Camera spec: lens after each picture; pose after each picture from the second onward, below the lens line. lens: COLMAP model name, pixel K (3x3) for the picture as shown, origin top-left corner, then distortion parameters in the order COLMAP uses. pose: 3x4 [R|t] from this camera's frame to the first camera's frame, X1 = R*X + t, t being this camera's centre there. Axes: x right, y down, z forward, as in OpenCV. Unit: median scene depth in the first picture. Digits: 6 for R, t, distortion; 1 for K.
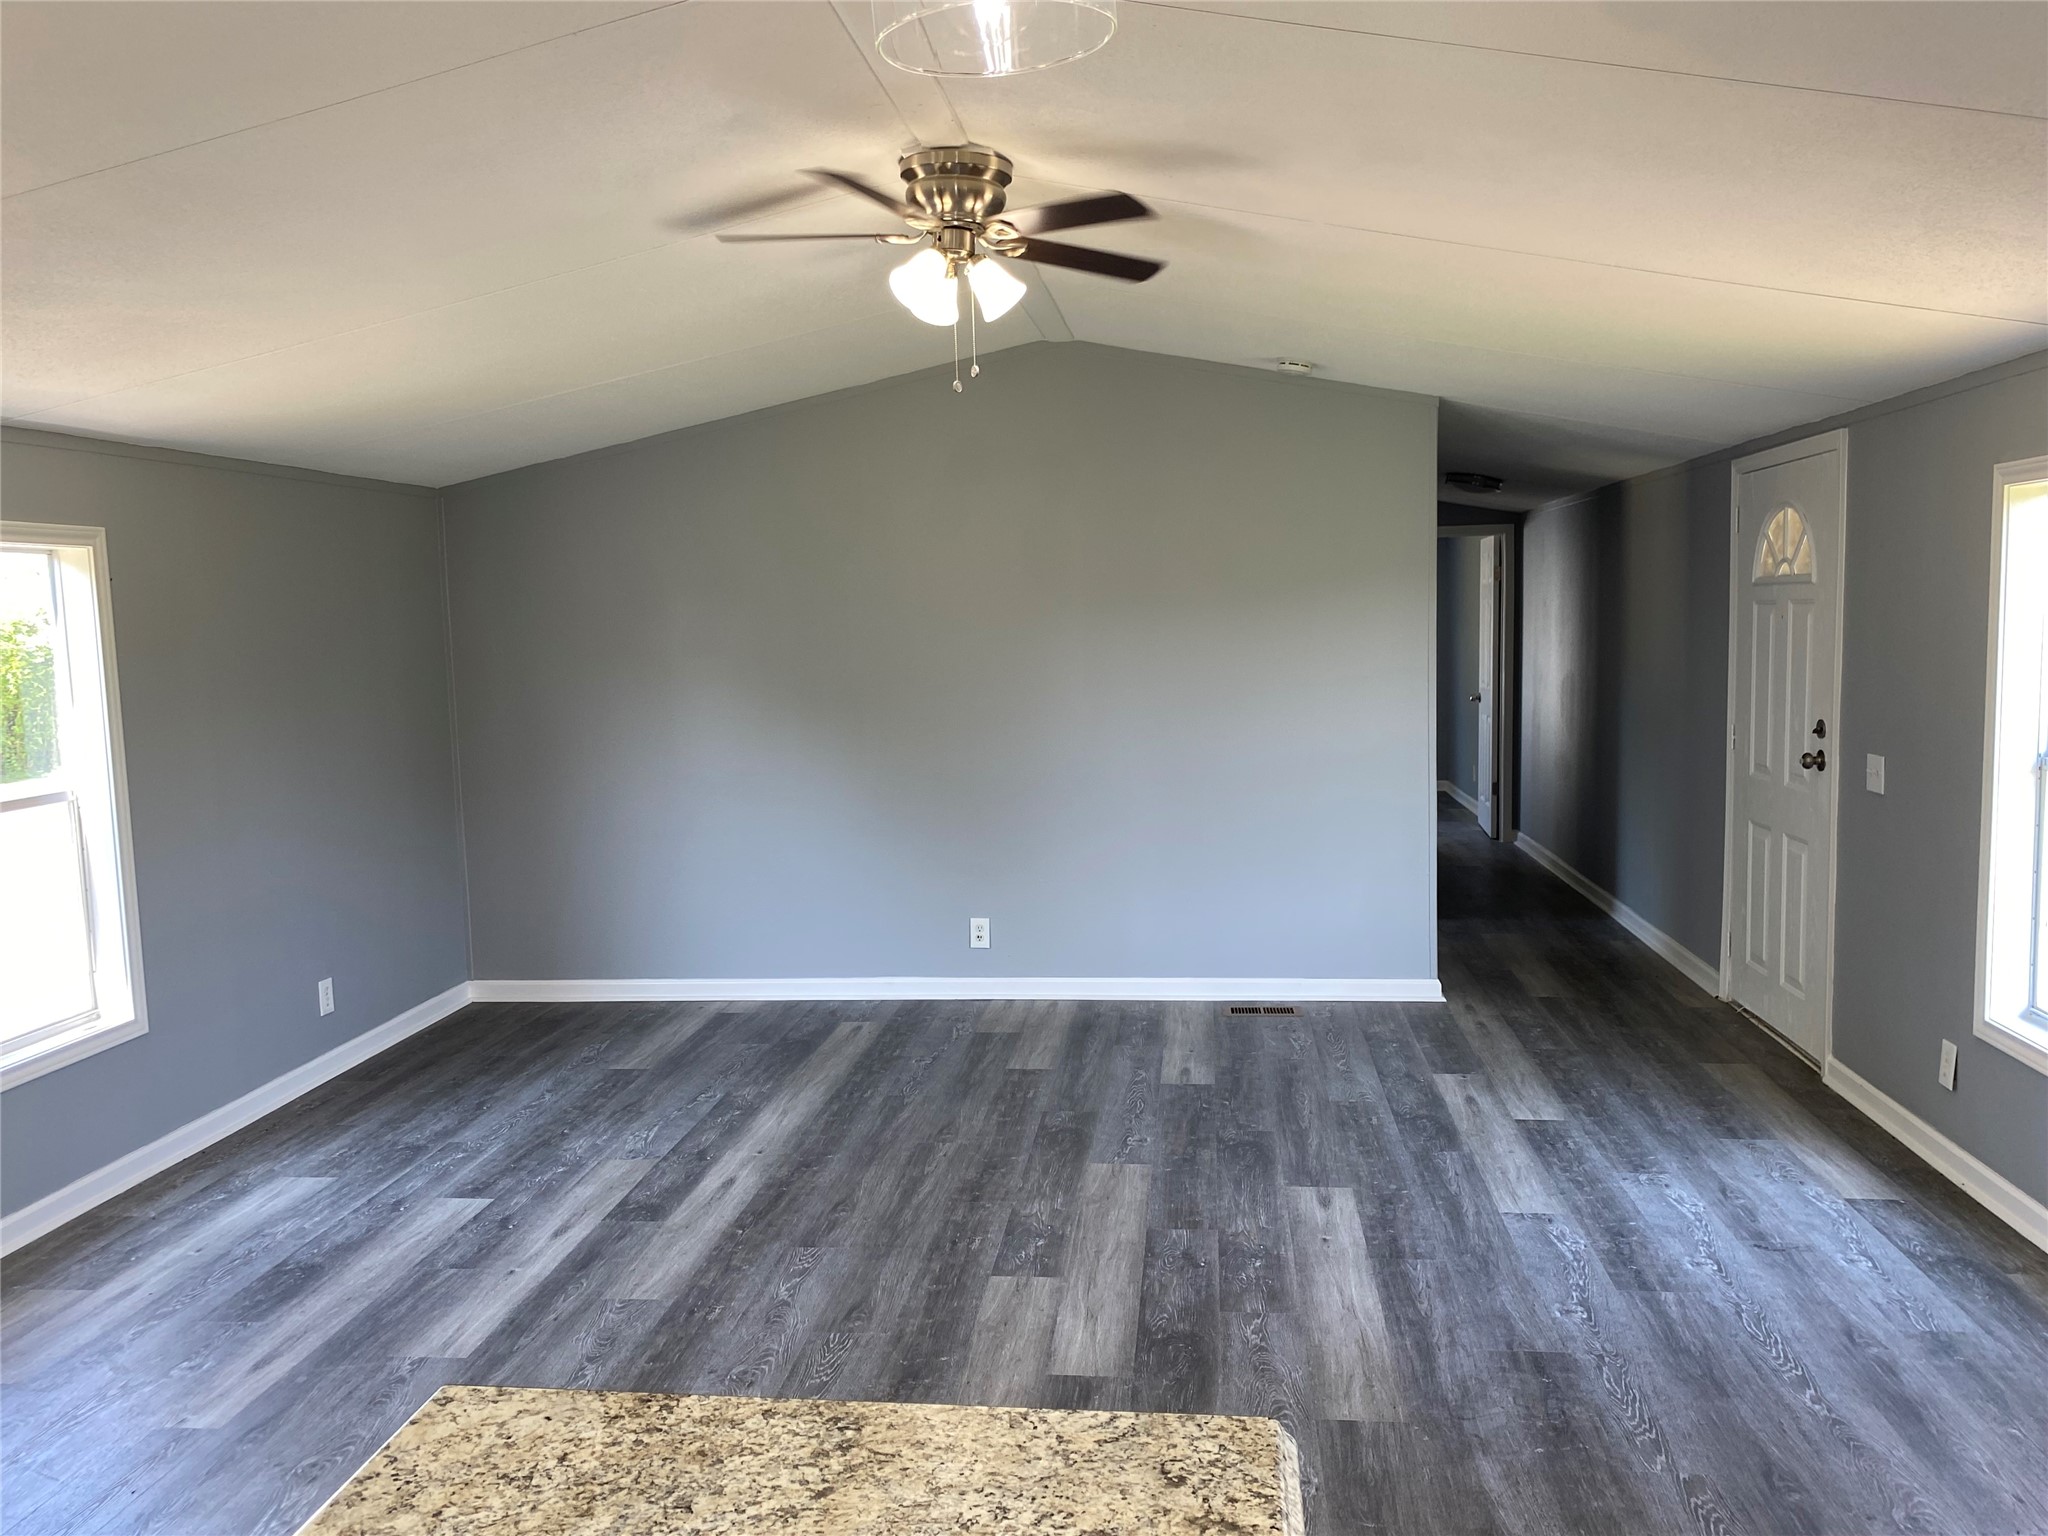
lens RADIAL K [[1552.1, 0, 1023.5], [0, 1552.1, 765.7], [0, 0, 1]] dist [0.007698, -0.004183]
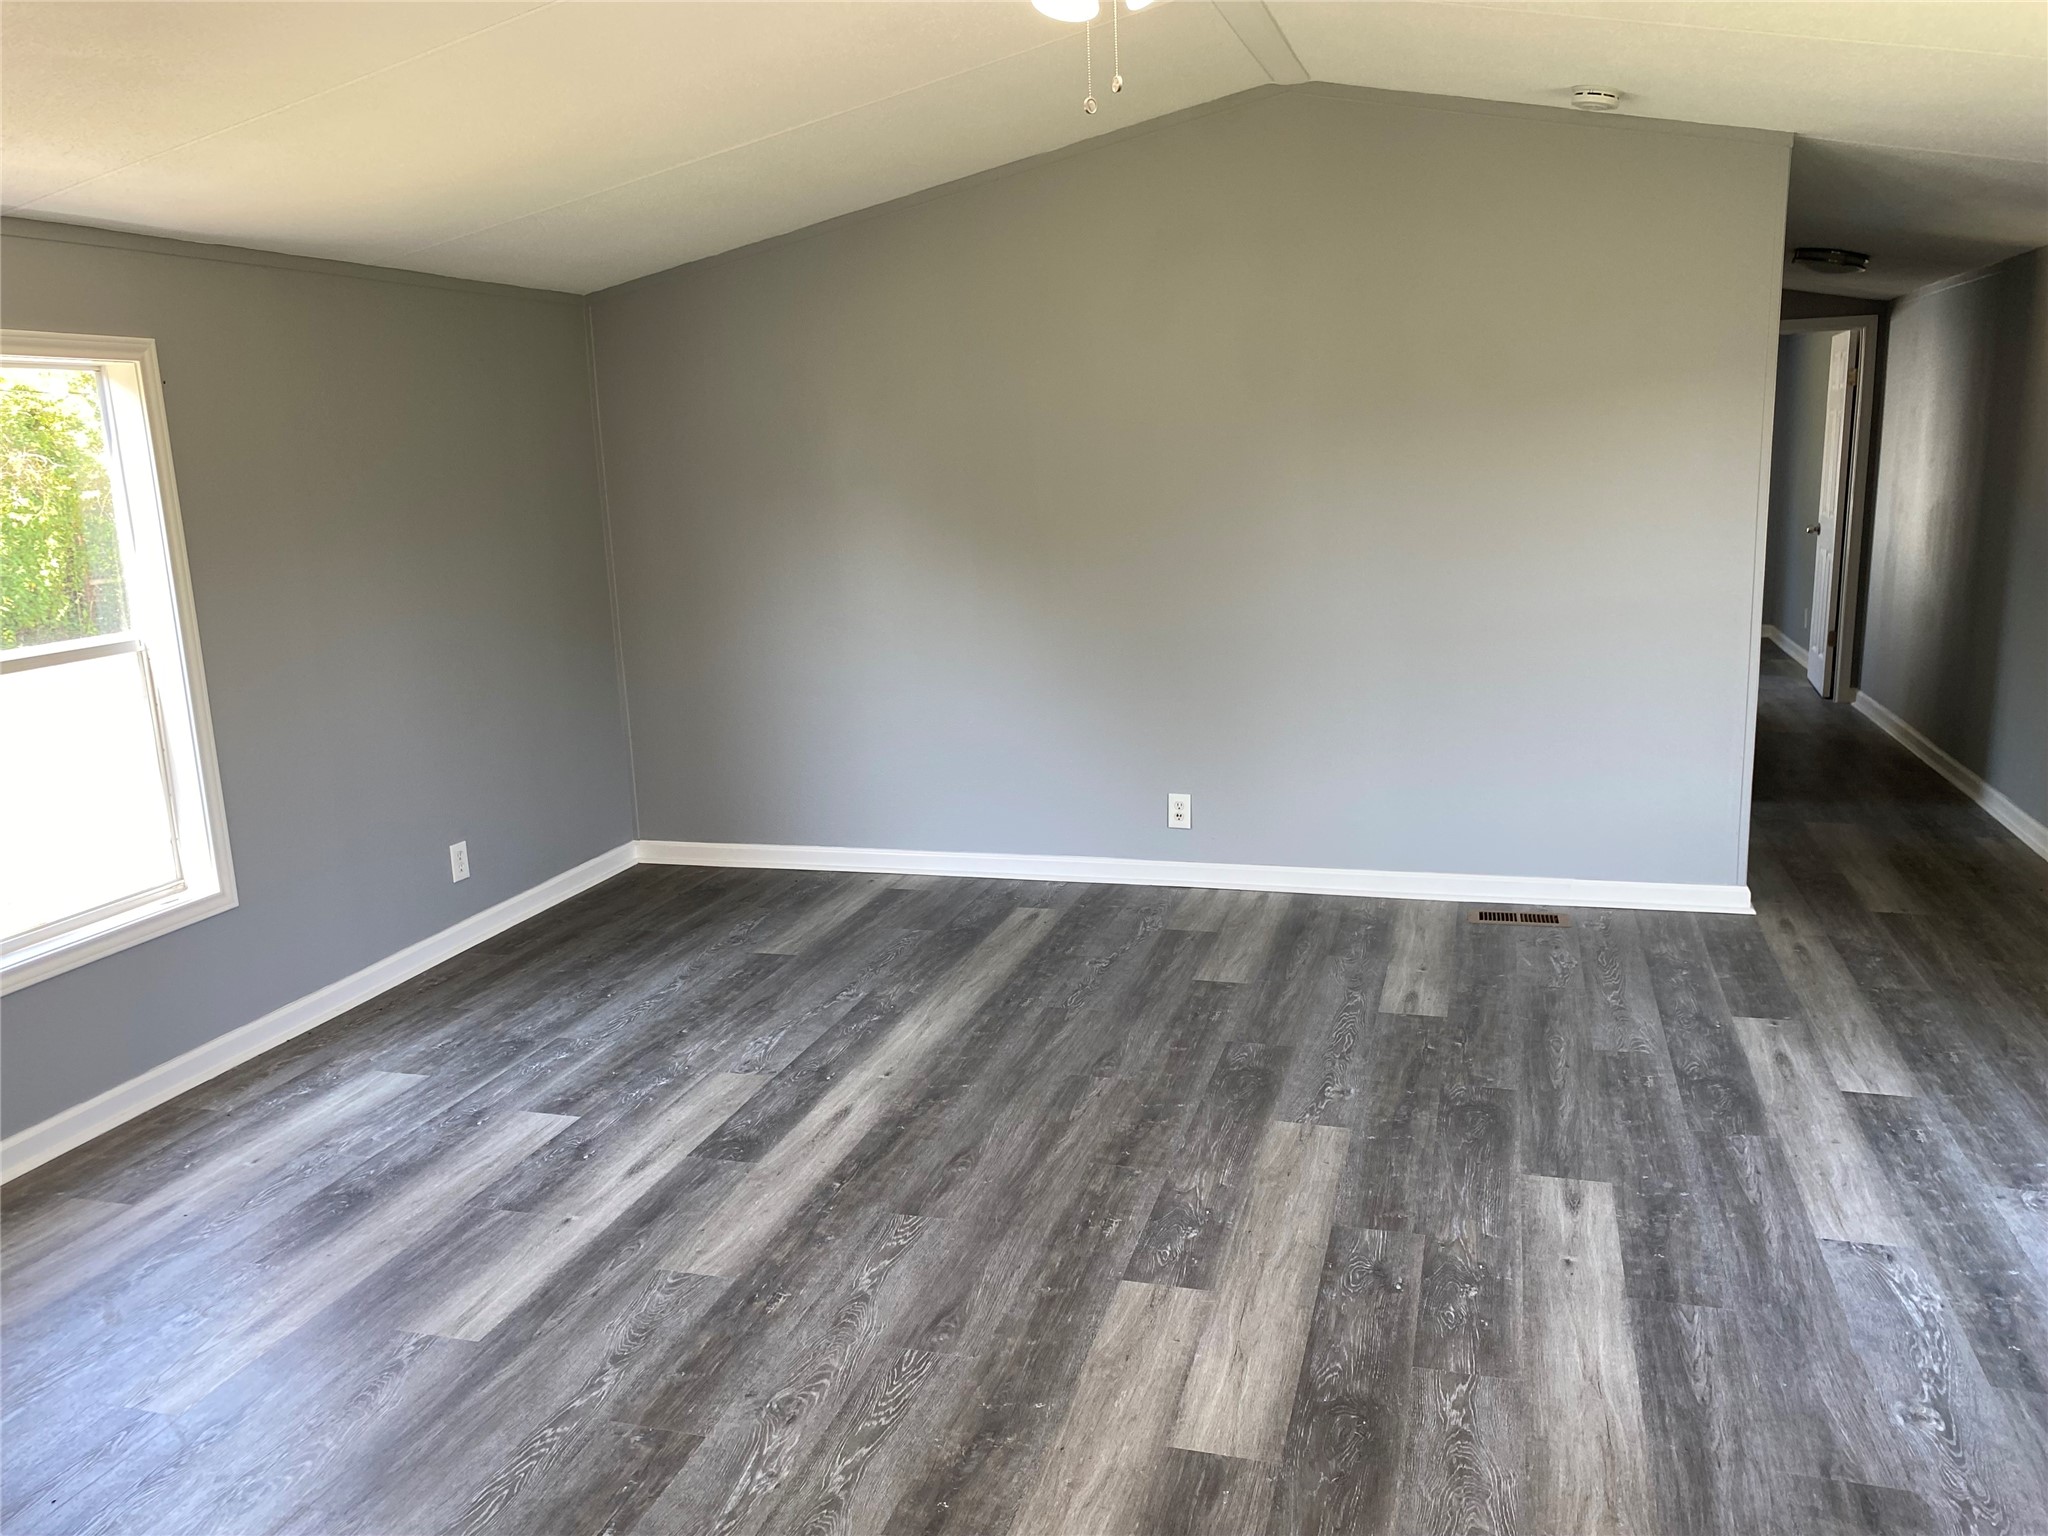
lens RADIAL K [[1552.1, 0, 1027.0], [0, 1552.1, 767.3], [0, 0, 1]] dist [0.007698, -0.004183]
pose [[0.984355, 0.027400, -0.174053, 0.051027], [-0.007885, 0.993695, 0.111836, -0.015415], [0.176020, -0.108714, 0.978365, 0.203431]]
